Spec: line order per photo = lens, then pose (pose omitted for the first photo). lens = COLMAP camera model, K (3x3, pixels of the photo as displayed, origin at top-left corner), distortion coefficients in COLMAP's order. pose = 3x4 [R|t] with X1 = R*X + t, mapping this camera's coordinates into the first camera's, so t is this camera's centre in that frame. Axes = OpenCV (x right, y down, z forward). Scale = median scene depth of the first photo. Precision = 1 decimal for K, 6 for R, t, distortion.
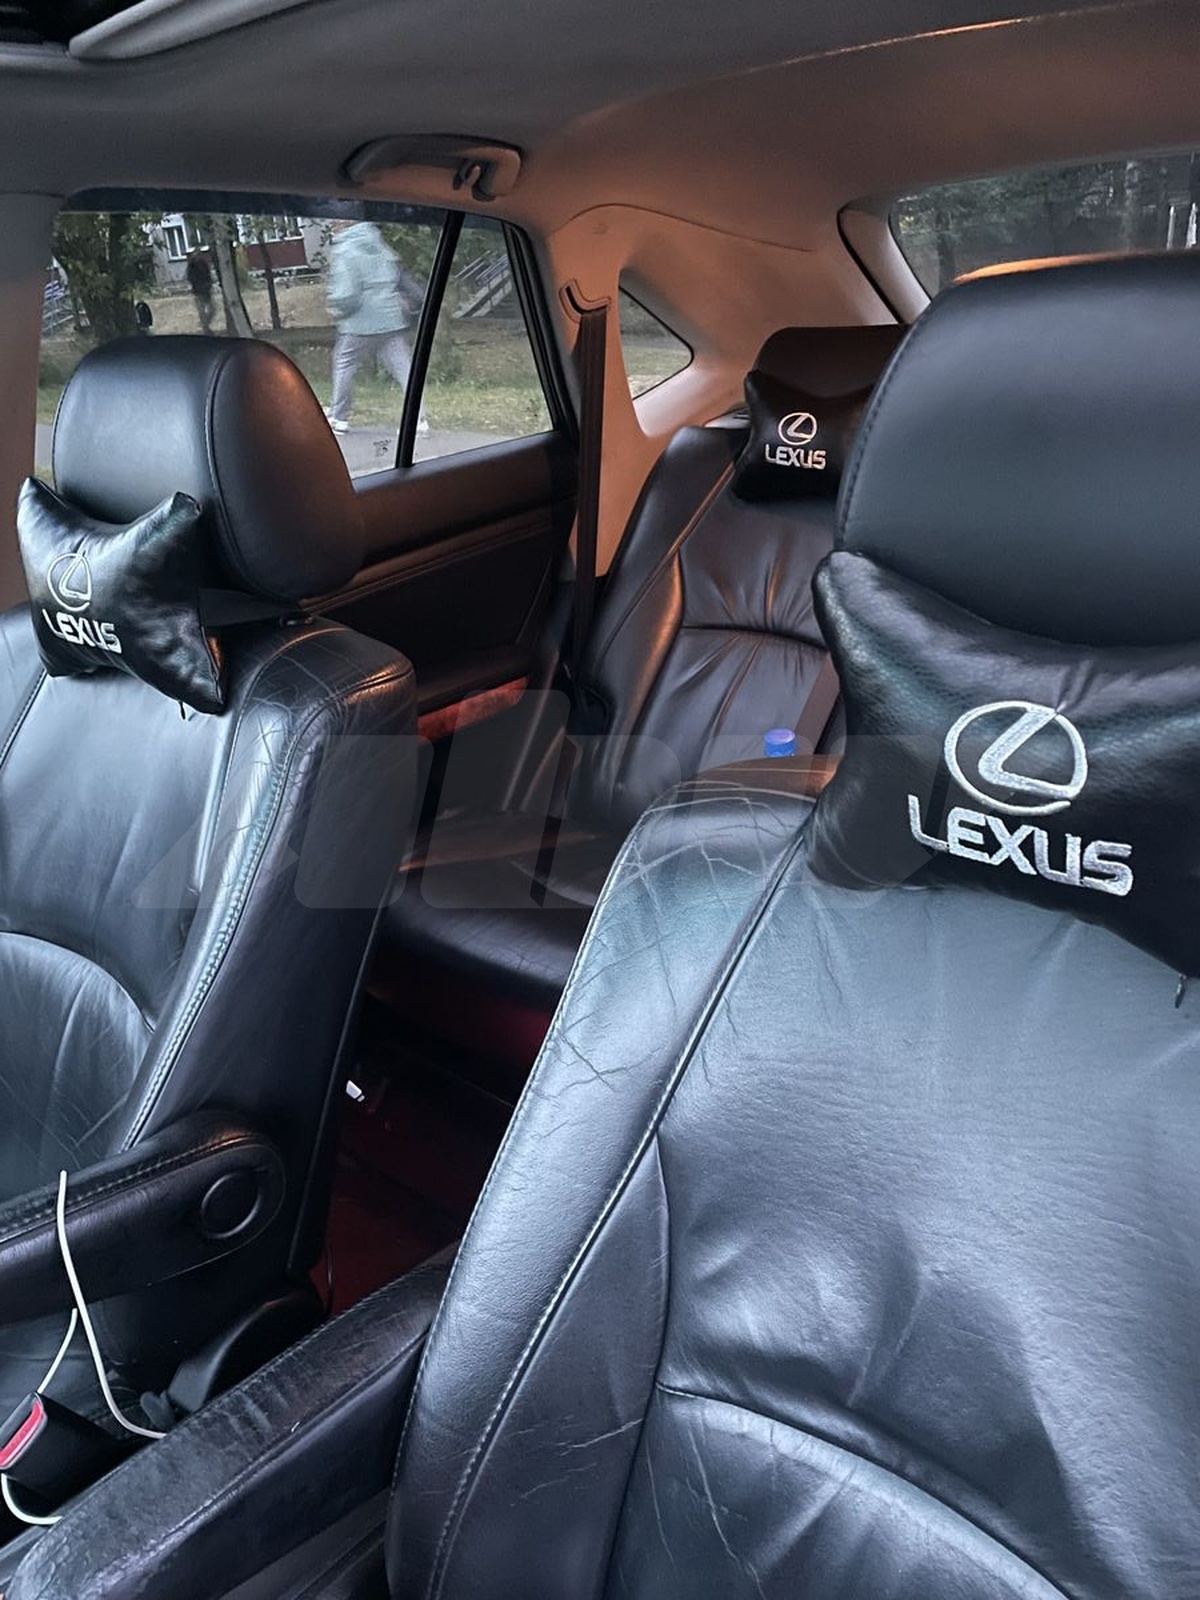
lens RADIAL K [[1222.6, 0, 600.0], [0, 1222.6, 800.0], [0, 0, 1]] dist [0.093465, -0.116833]
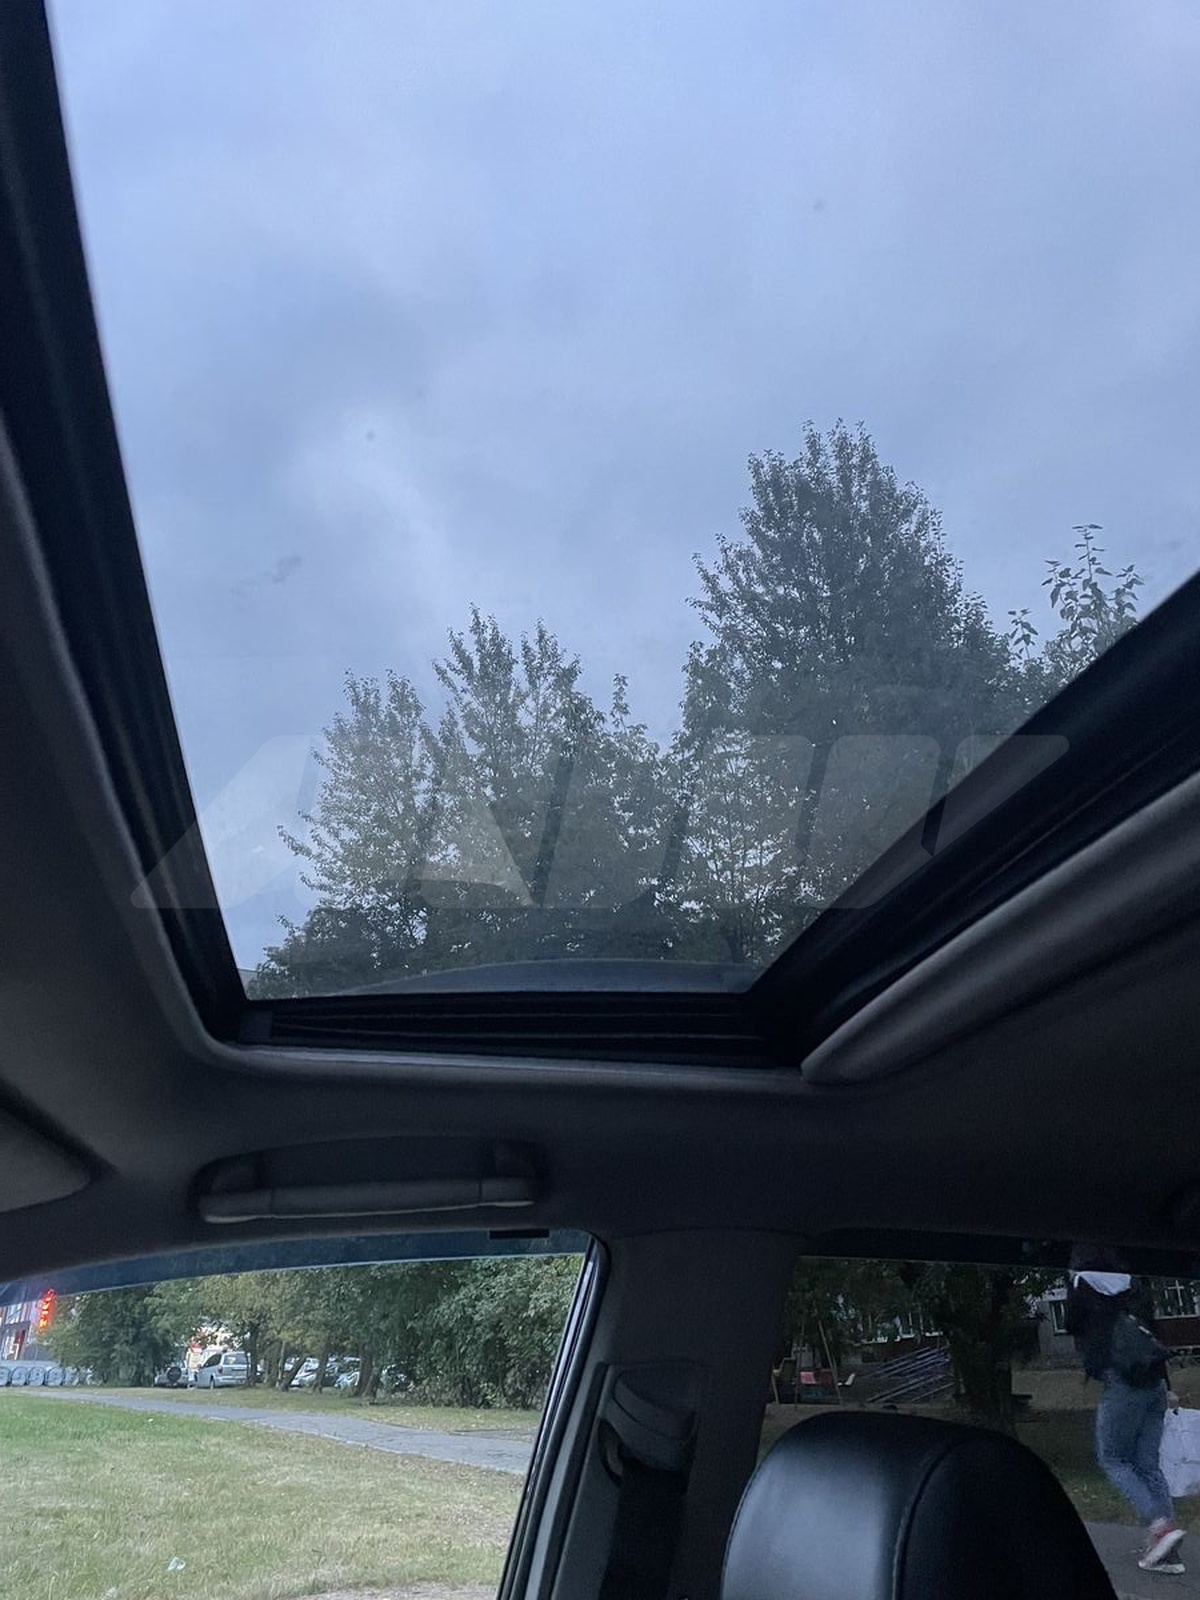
lens RADIAL K [[1197.1, 0, 598.5], [0, 1197.1, 790.2], [0, 0, 1]] dist [0.090740, -0.106605]
pose [[0.800493, -0.202454, -0.564113, 0.001043], [-0.278578, 0.707683, -0.649291, -0.124472], [0.530665, 0.676902, 0.510096, 0.308605]]
